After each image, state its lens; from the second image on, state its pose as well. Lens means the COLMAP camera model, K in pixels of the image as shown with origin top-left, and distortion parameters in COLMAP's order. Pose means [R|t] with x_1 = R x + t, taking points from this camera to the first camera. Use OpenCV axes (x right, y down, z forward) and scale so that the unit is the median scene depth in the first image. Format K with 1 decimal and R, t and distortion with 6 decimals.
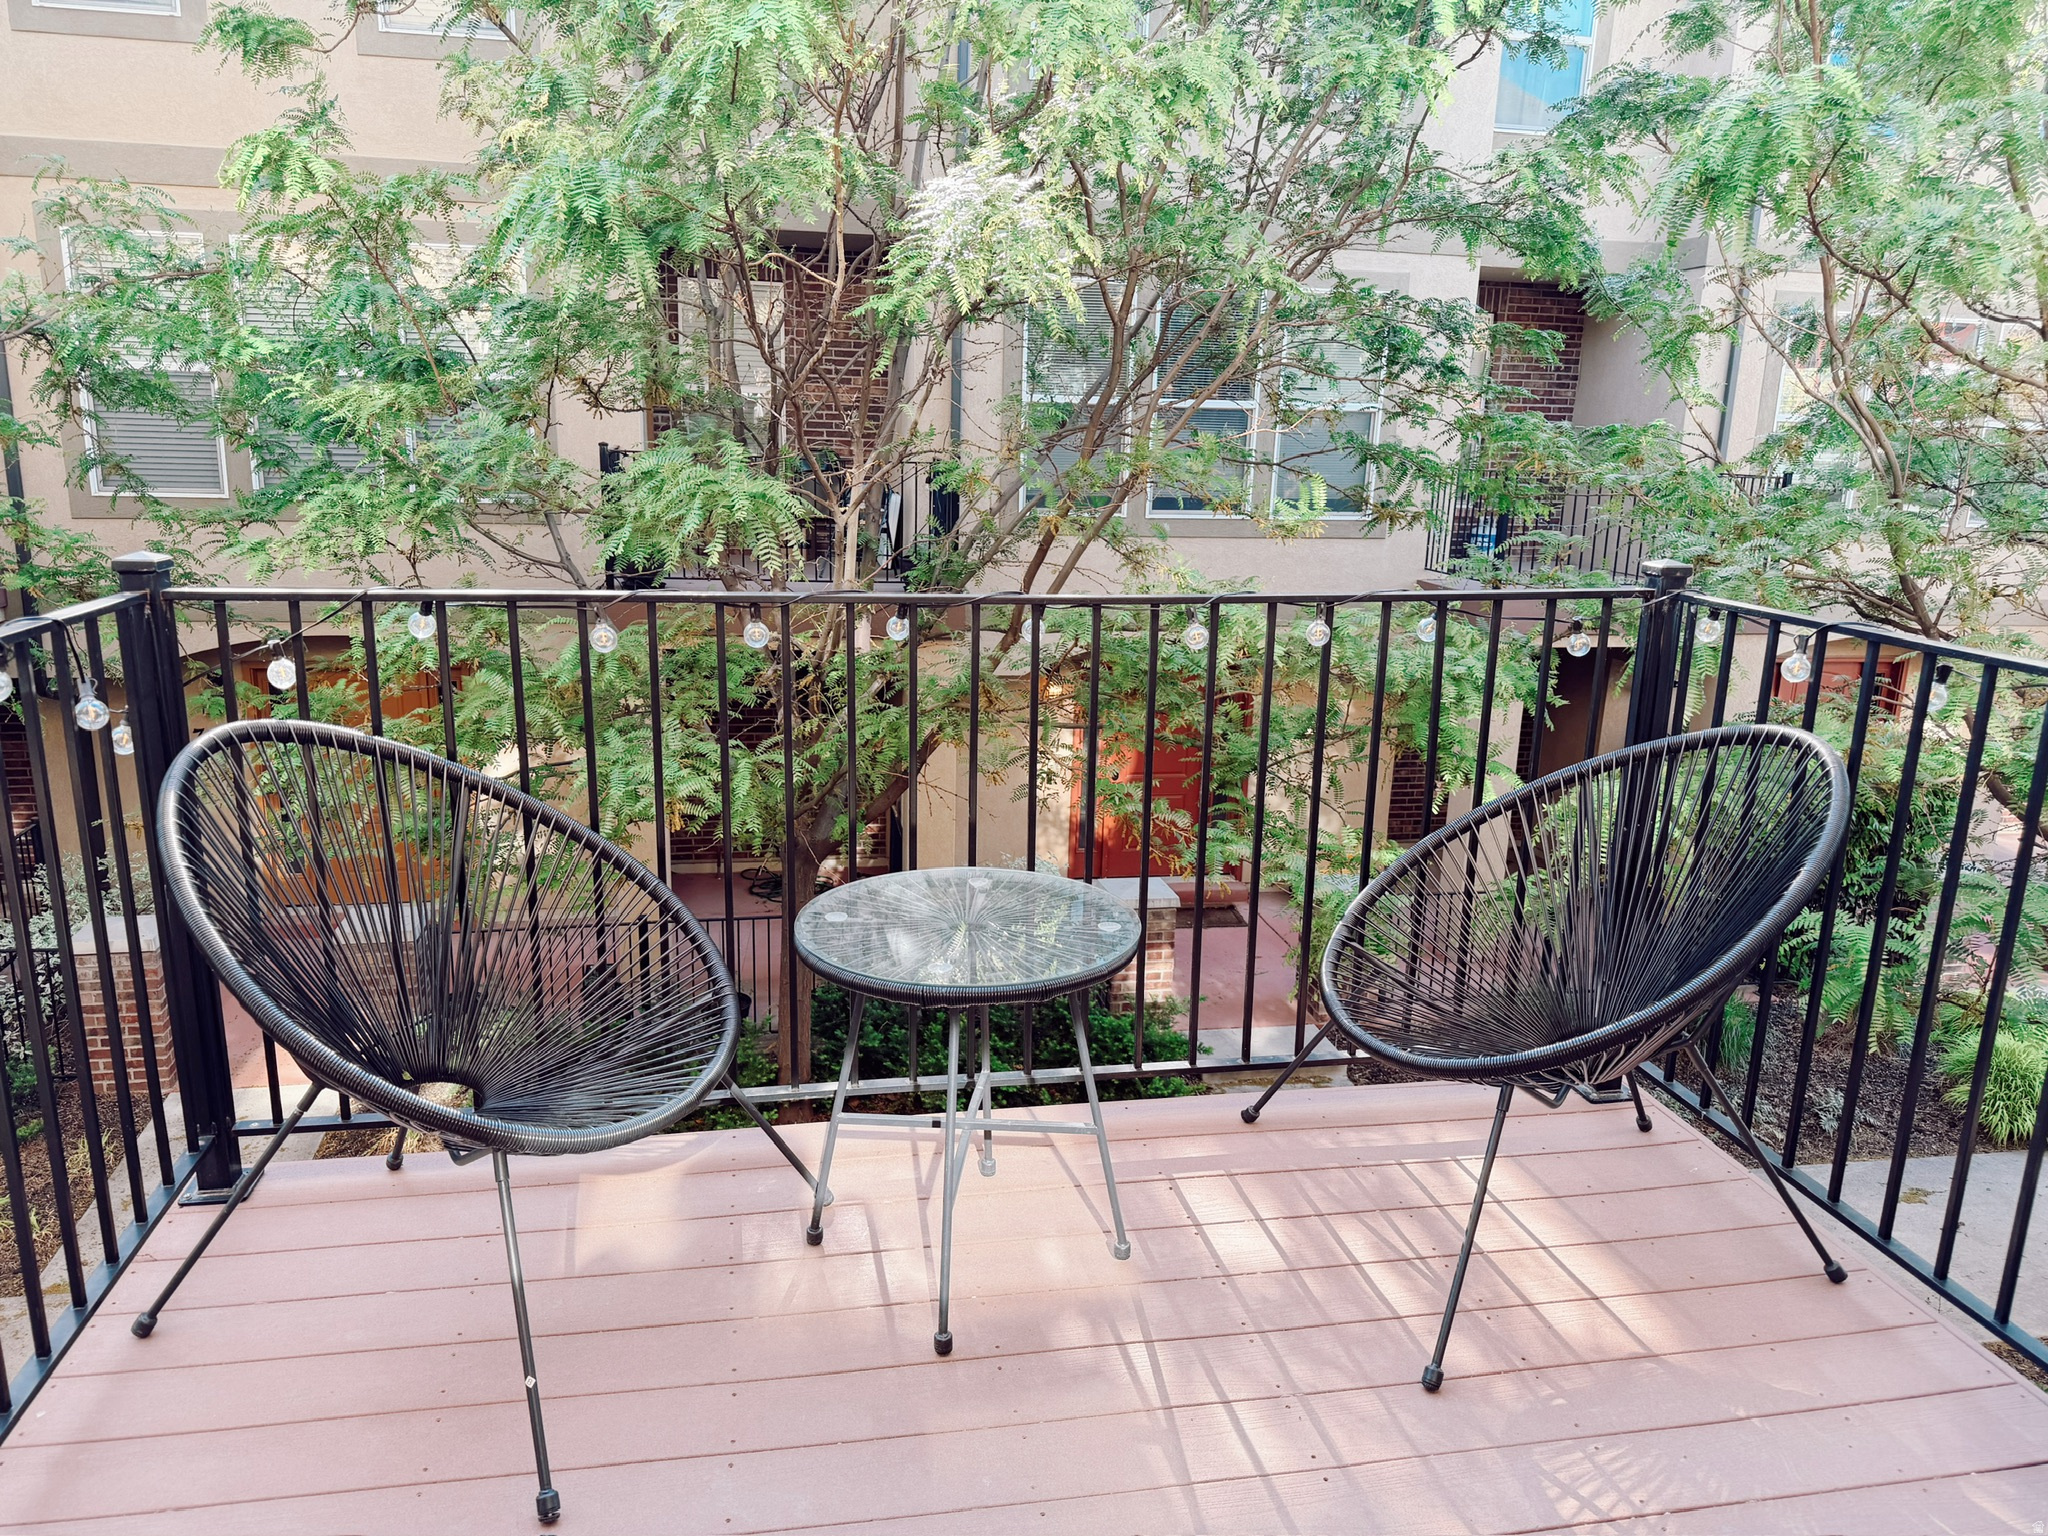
lens RADIAL K [[1445.4, 0, 1024.0], [0, 1445.4, 768.0], [0, 0, 1]] dist [0.056971, -0.062231]
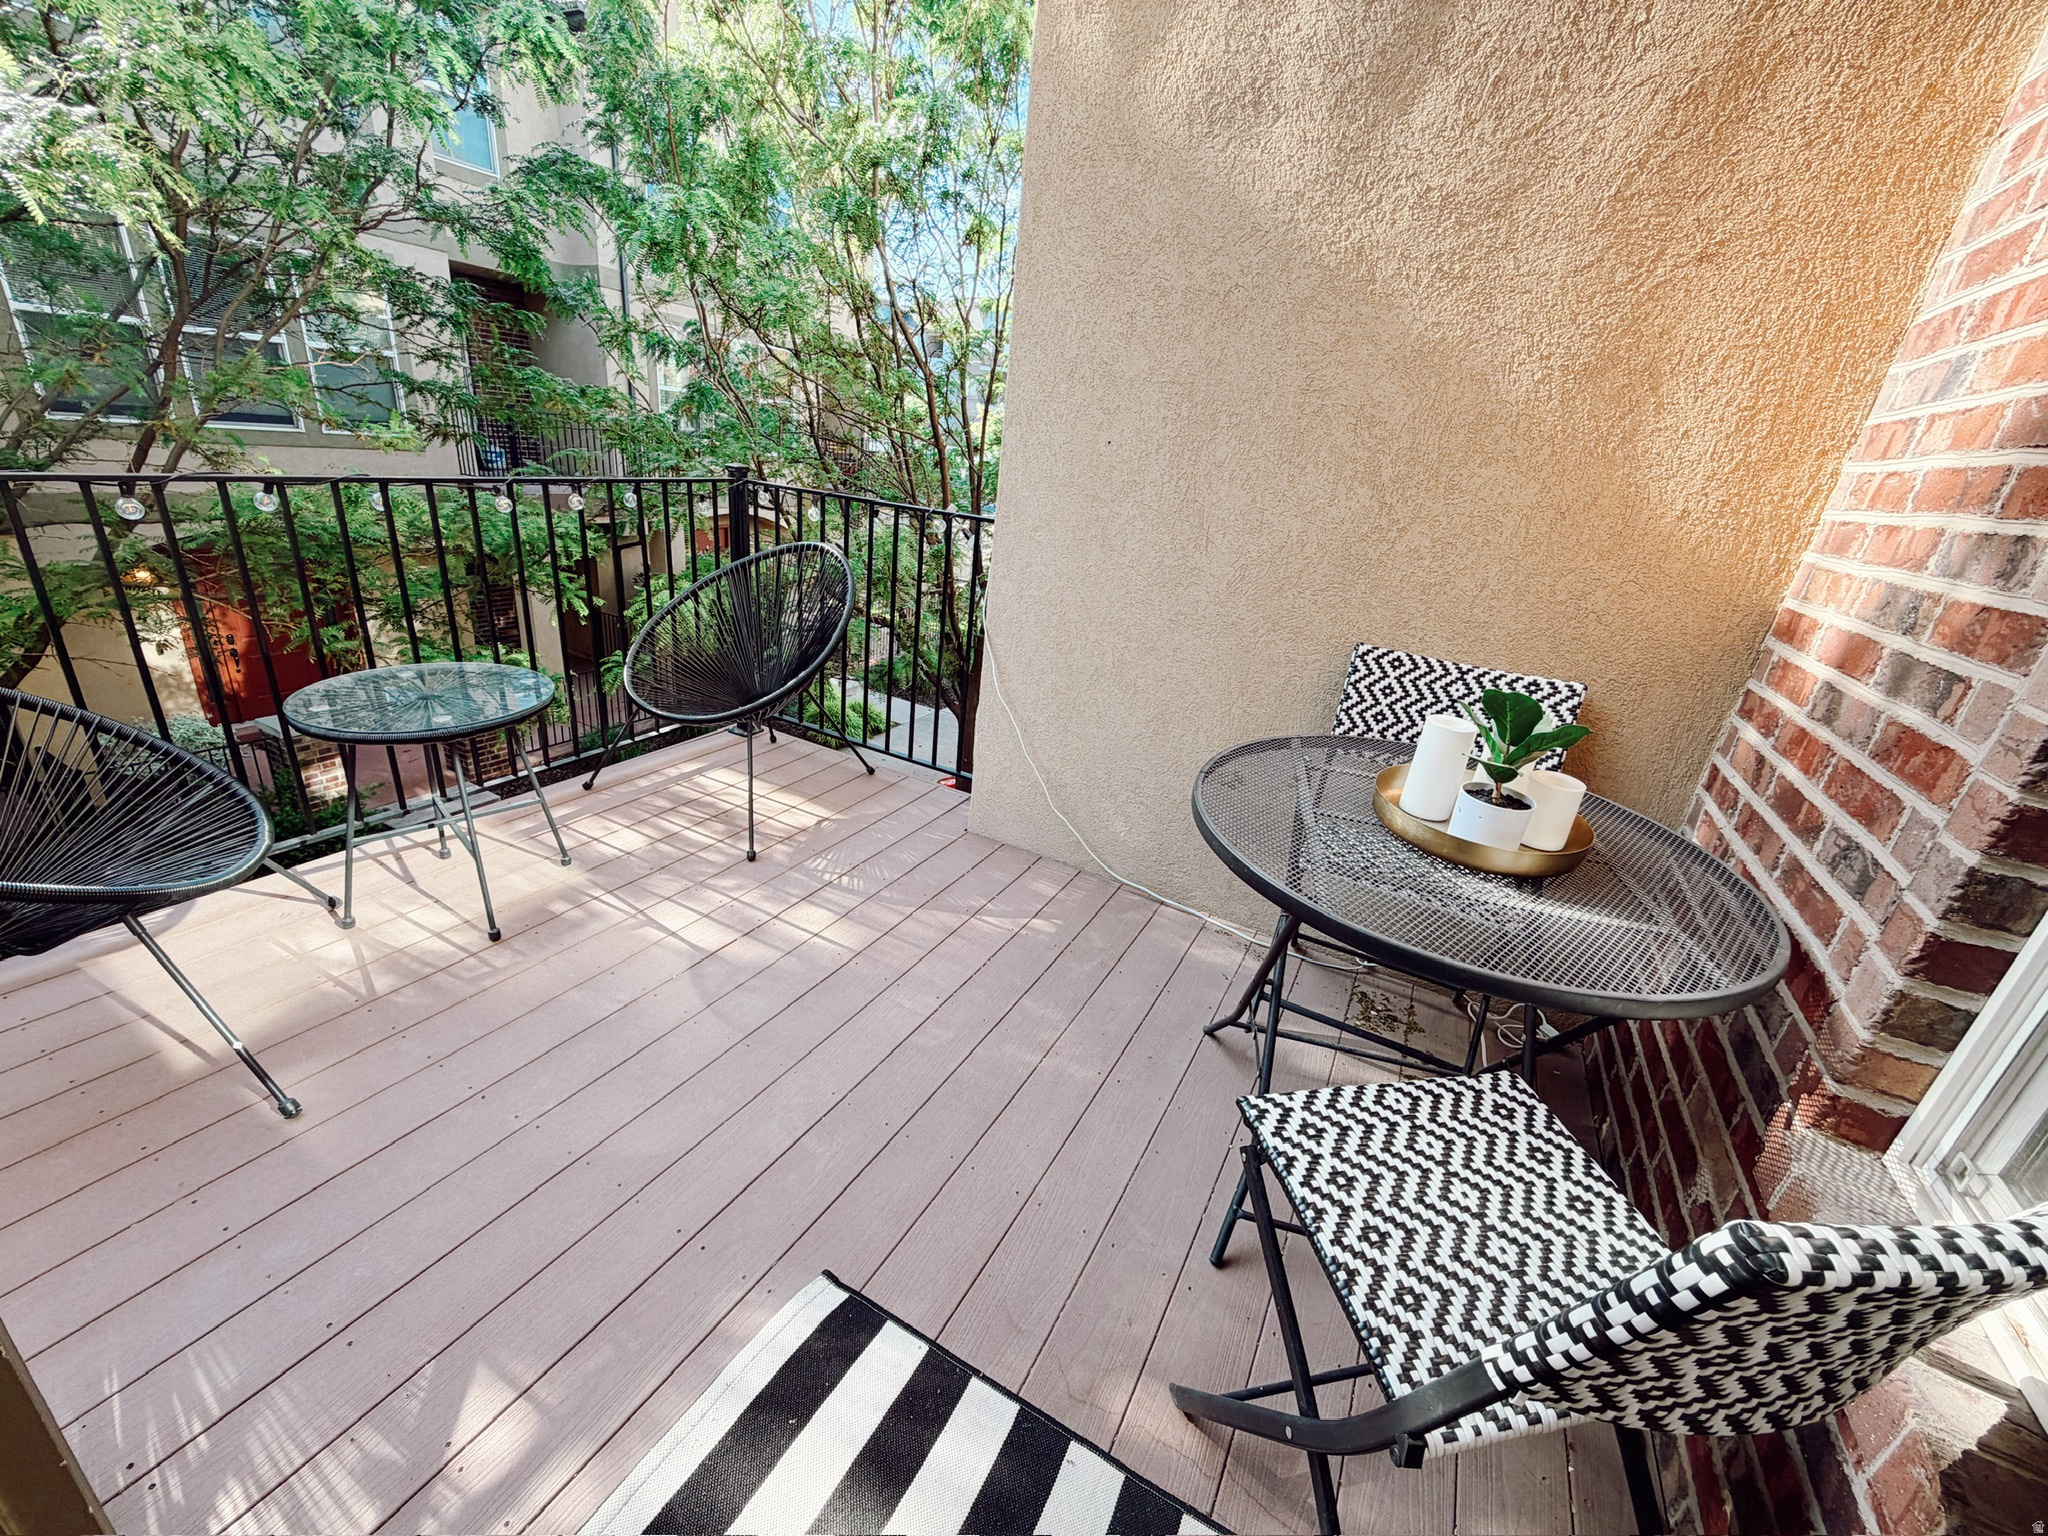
lens RADIAL K [[814.6, 0, 1032.4], [0, 814.6, 762.5], [0, 0, 1]] dist [-0.001319, -0.000193]
pose [[0.641532, -0.258111, 0.722368, -0.242053], [0.104947, 0.962369, 0.250663, 0.018868], [-0.759883, -0.084998, 0.644479, -0.076646]]
